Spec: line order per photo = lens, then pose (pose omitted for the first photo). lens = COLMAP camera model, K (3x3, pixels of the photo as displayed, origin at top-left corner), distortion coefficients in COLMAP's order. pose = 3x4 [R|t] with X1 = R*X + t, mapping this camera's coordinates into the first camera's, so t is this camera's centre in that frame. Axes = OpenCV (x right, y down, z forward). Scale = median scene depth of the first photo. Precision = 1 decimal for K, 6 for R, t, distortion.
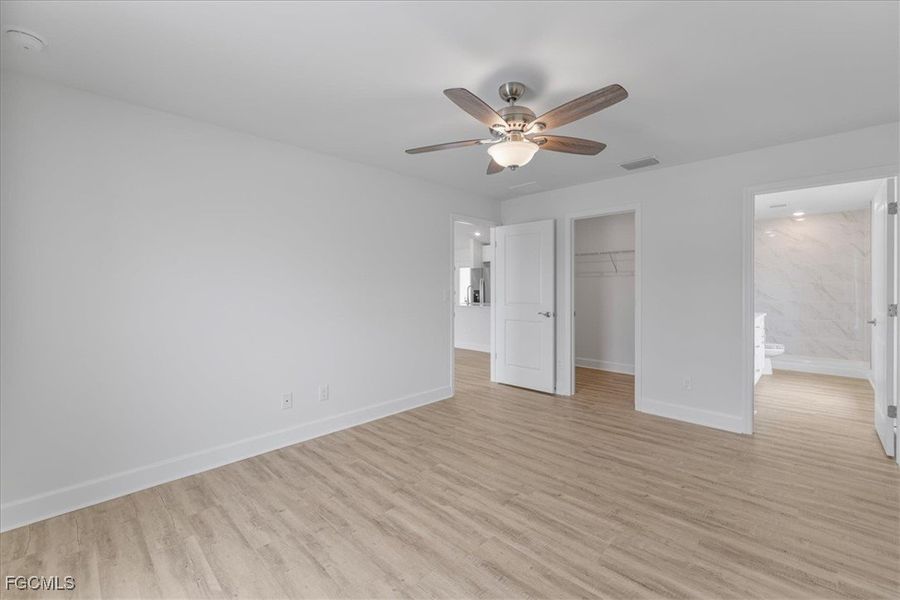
lens RADIAL K [[375.4, 0, 451.6], [0, 375.4, 293.7], [0, 0, 1]] dist [-0.000292, 0.000073]
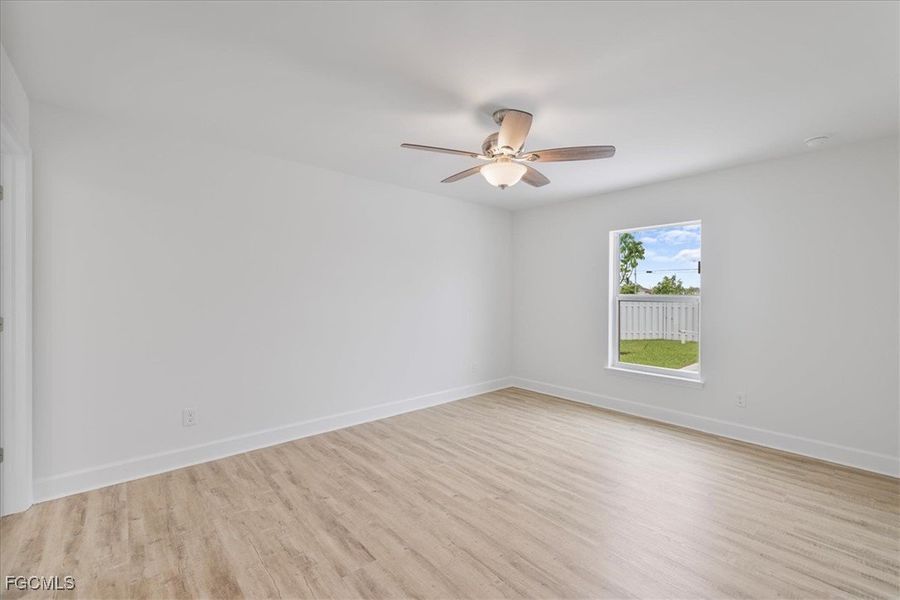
lens RADIAL K [[375.4, 0, 451.6], [0, 375.4, 293.7], [0, 0, 1]] dist [-0.000292, 0.000073]
pose [[-0.997673, -0.002217, 0.068143, 0.230203], [-0.000880, 0.999807, 0.019643, -0.042996], [-0.068173, 0.019537, -0.997482, 2.029589]]
